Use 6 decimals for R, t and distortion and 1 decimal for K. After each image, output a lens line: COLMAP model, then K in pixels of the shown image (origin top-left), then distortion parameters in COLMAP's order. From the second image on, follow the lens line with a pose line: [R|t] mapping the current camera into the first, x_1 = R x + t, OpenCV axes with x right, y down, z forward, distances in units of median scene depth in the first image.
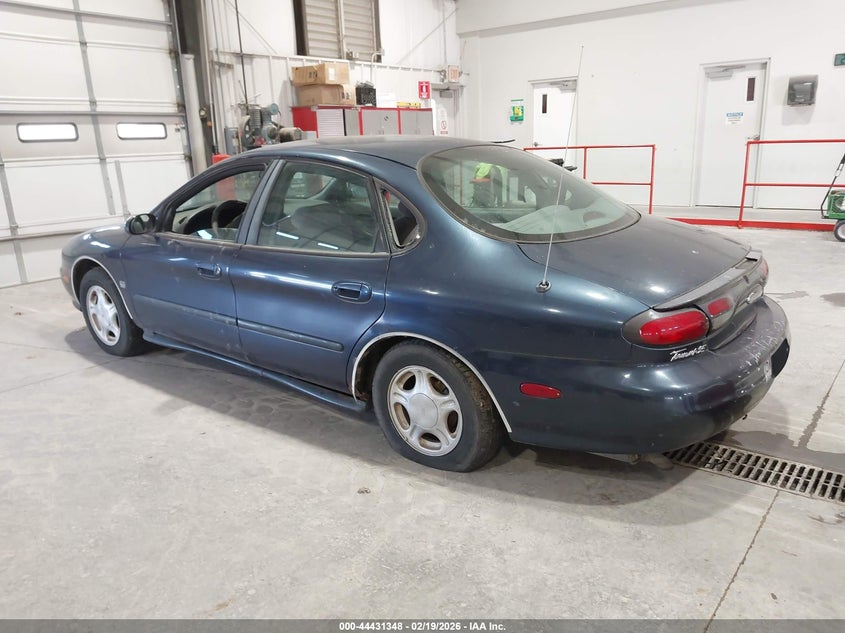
lens RADIAL K [[635.3, 0, 422.4], [0, 635.3, 314.1], [0, 0, 1]] dist [0.001269, -0.008318]
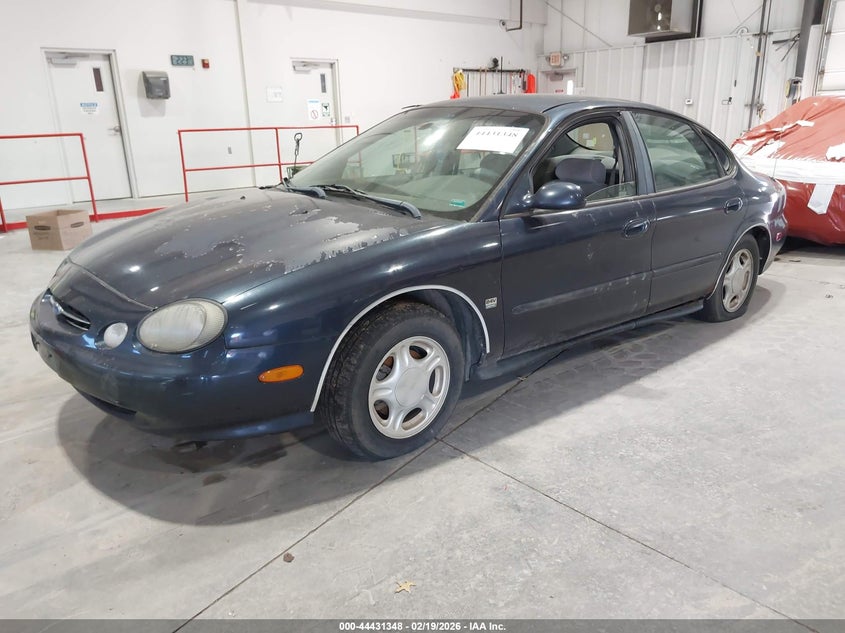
lens RADIAL K [[635.3, 0, 393.3], [0, 635.3, 331.6], [0, 0, 1]] dist [0.001269, -0.008318]
pose [[0.243244, -0.280419, 0.928546, -0.855063], [0.260124, 0.941091, 0.216065, -0.149382], [-0.934435, 0.188981, 0.301858, 0.677752]]
